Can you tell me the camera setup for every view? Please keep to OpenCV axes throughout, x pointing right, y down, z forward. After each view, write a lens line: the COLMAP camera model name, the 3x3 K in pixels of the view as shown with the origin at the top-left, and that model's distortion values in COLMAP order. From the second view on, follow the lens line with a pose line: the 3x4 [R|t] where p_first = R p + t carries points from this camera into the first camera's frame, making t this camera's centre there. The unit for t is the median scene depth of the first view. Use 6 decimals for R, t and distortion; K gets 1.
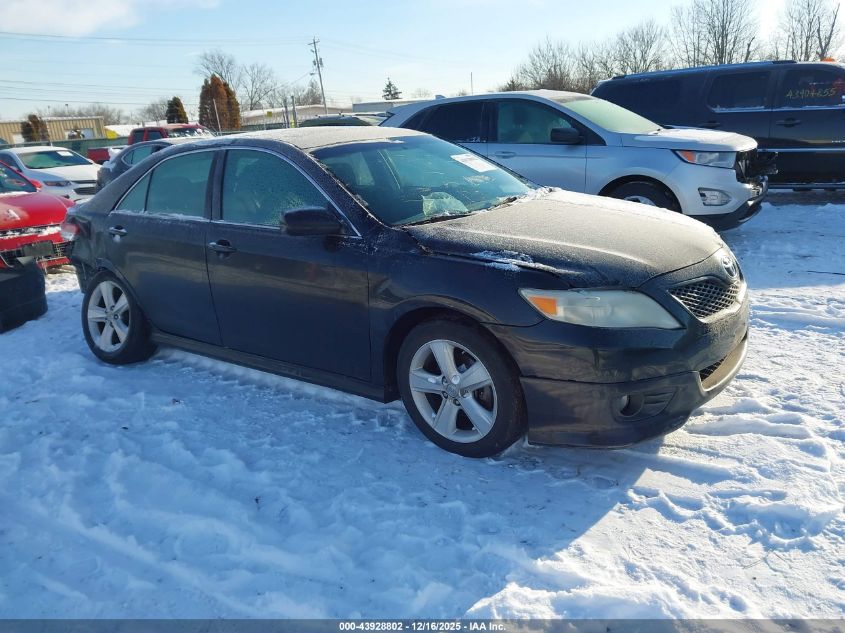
lens RADIAL K [[648.4, 0, 422.1], [0, 648.4, 315.6], [0, 0, 1]] dist [0.036477, -0.043875]
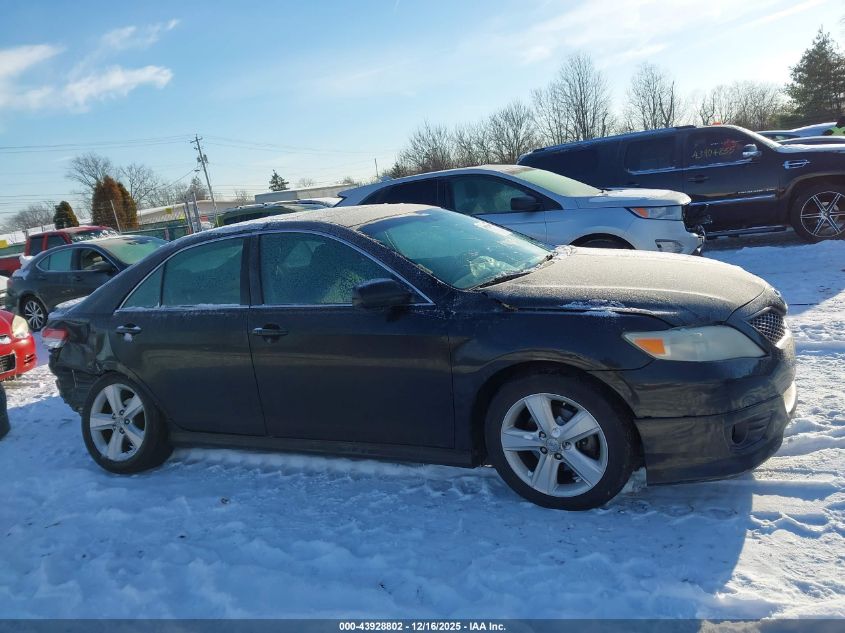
lens RADIAL K [[648.4, 0, 422.2], [0, 648.4, 319.5], [0, 0, 1]] dist [0.036477, -0.043875]
pose [[0.983736, -0.099411, 0.149600, -0.245521], [0.115902, 0.987602, -0.105873, 0.007364], [-0.137220, 0.121490, 0.983062, 0.014614]]
